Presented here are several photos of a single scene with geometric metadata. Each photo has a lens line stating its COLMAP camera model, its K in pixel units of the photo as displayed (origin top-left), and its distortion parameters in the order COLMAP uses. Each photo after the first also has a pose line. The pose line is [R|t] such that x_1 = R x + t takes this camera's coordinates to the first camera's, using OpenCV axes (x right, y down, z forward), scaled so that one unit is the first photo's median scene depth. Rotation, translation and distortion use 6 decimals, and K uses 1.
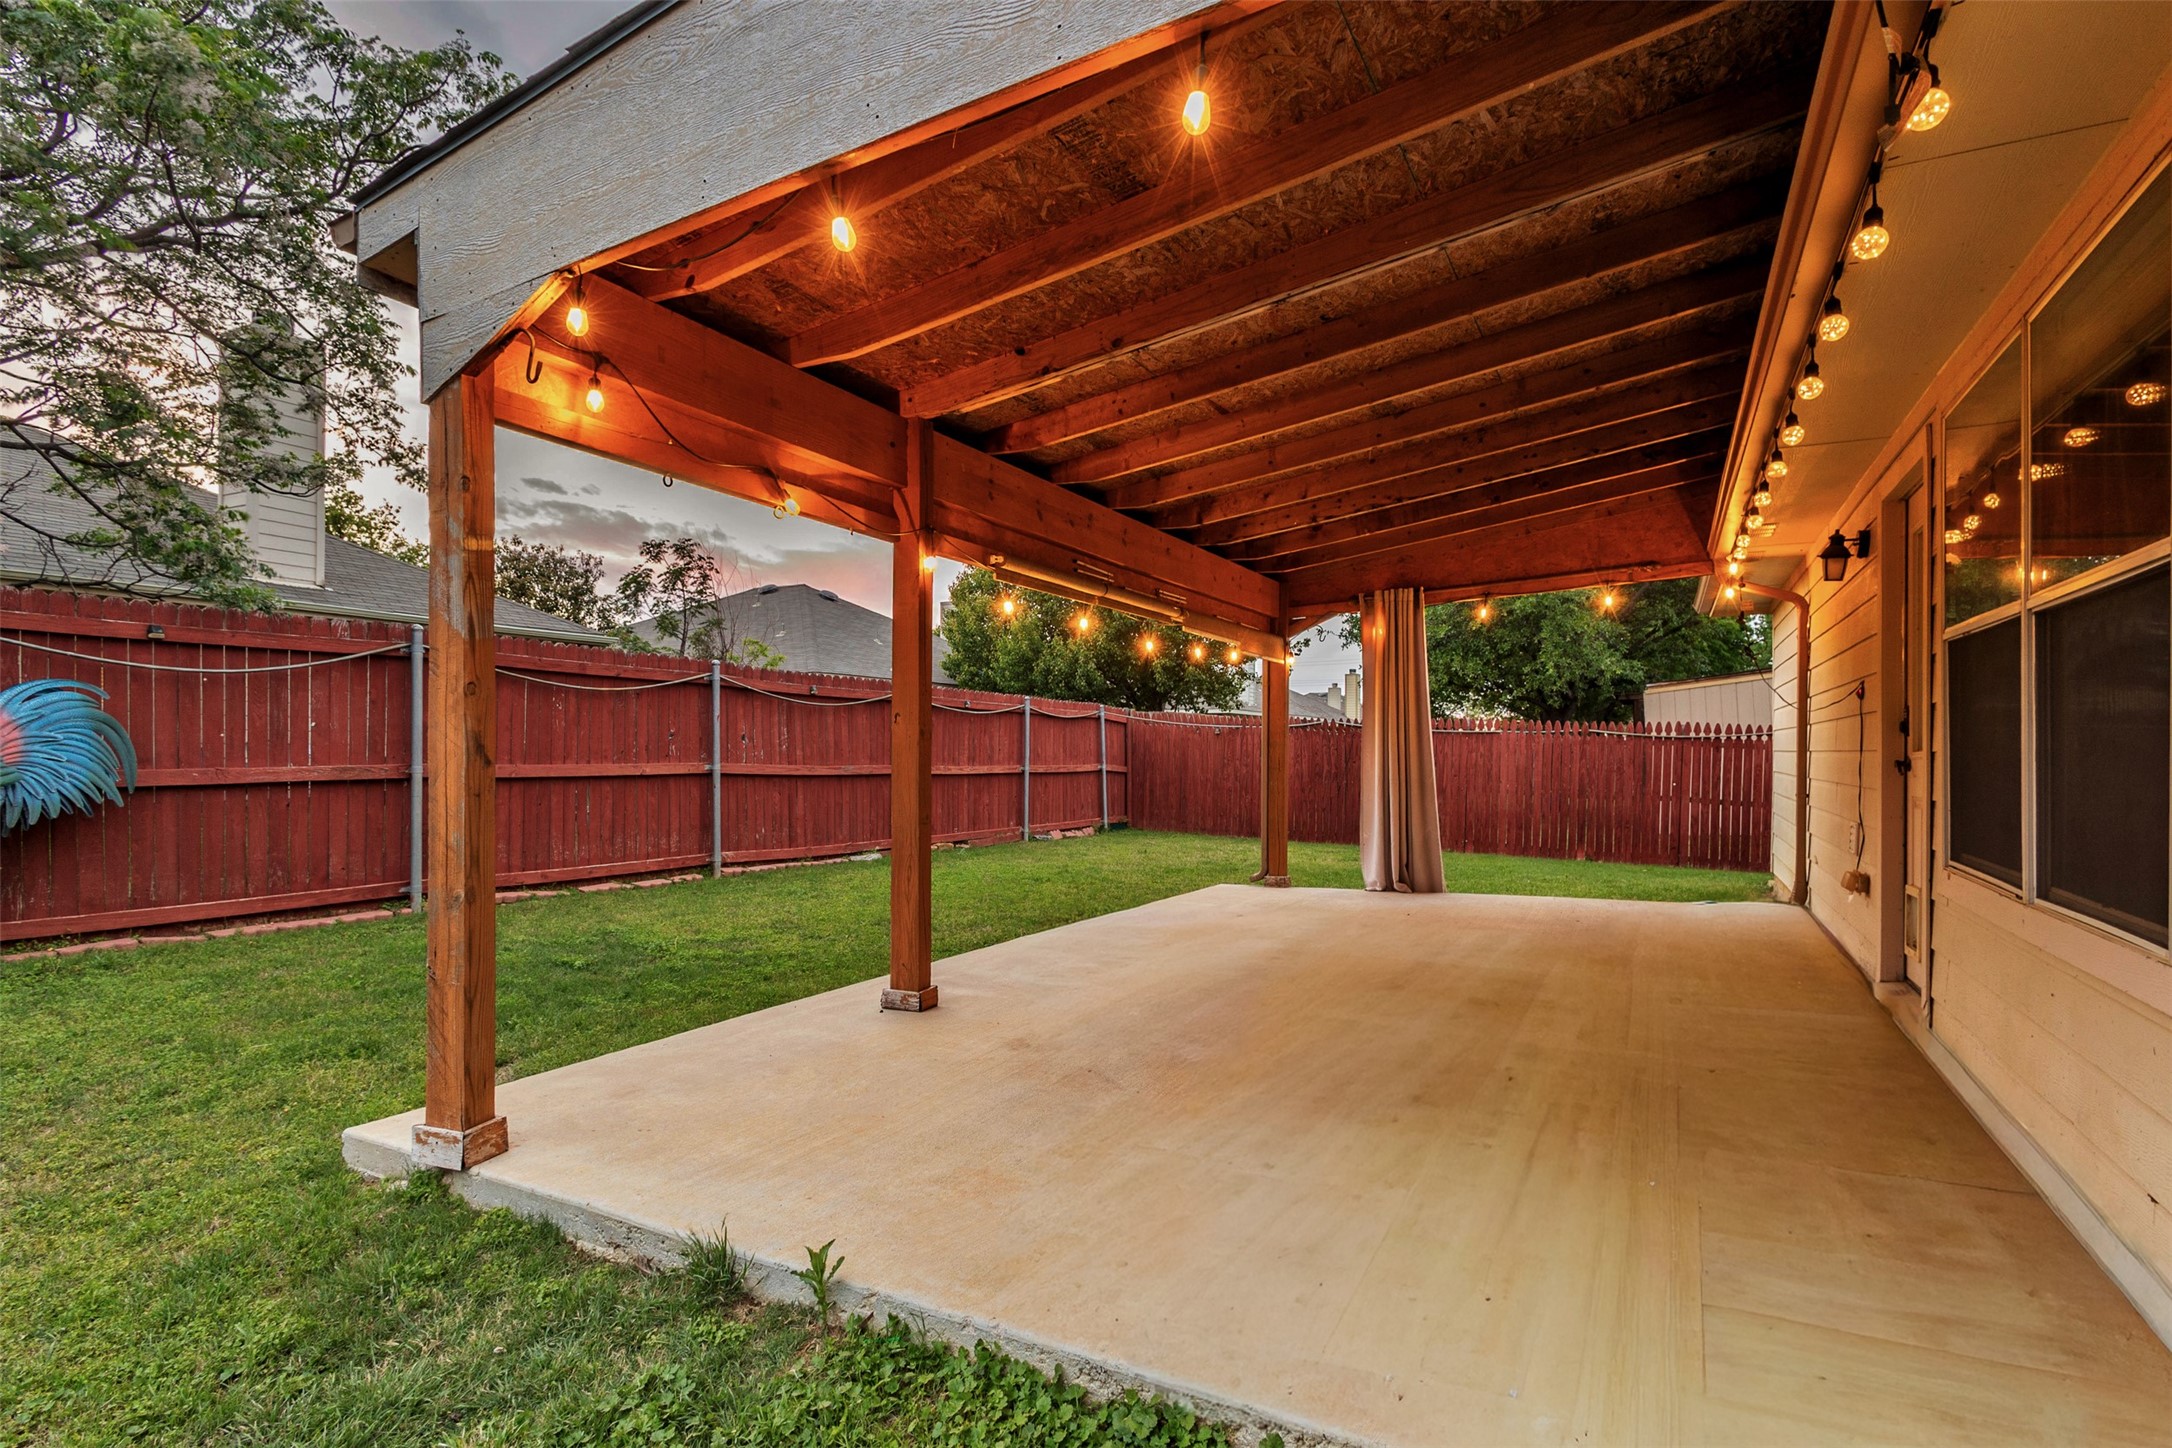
lens RADIAL K [[1154.1, 0, 1116.7], [0, 1154.1, 721.4], [0, 0, 1]] dist [0.008663, -0.001509]
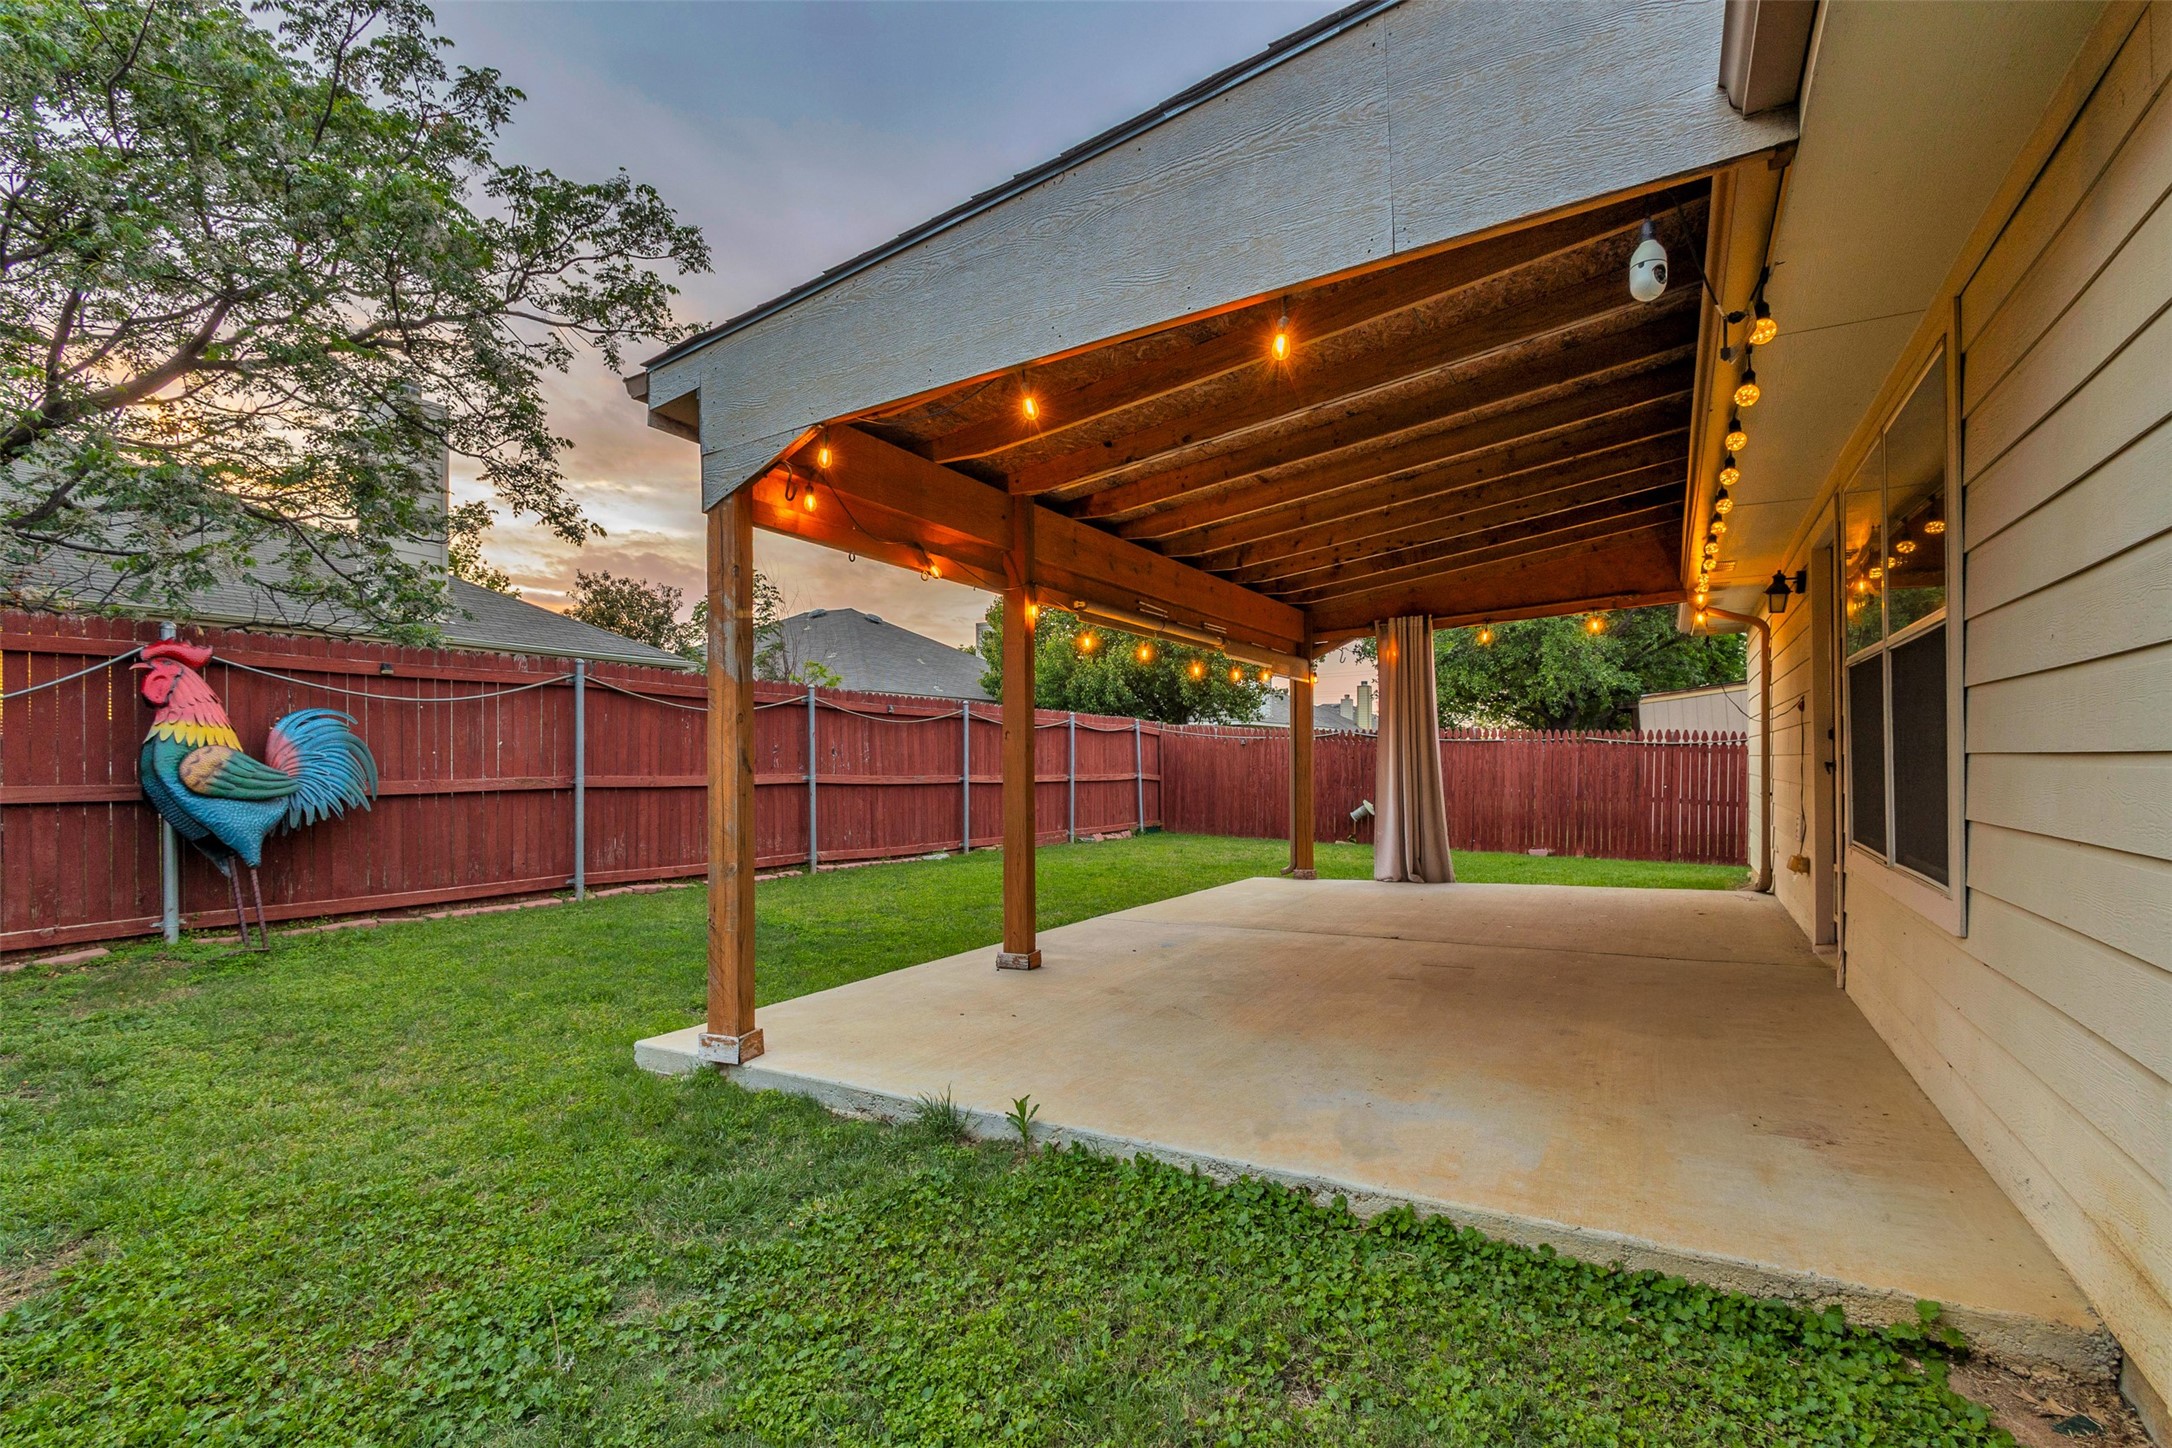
lens RADIAL K [[1155.6, 0, 1086.0], [0, 1155.6, 724.0], [0, 0, 1]] dist [-0.001199, -0.000319]
pose [[0.999447, -0.008978, -0.032005, -0.047686], [0.008752, 0.999936, -0.007217, -0.003535], [0.032068, 0.006933, 0.999462, -0.179652]]
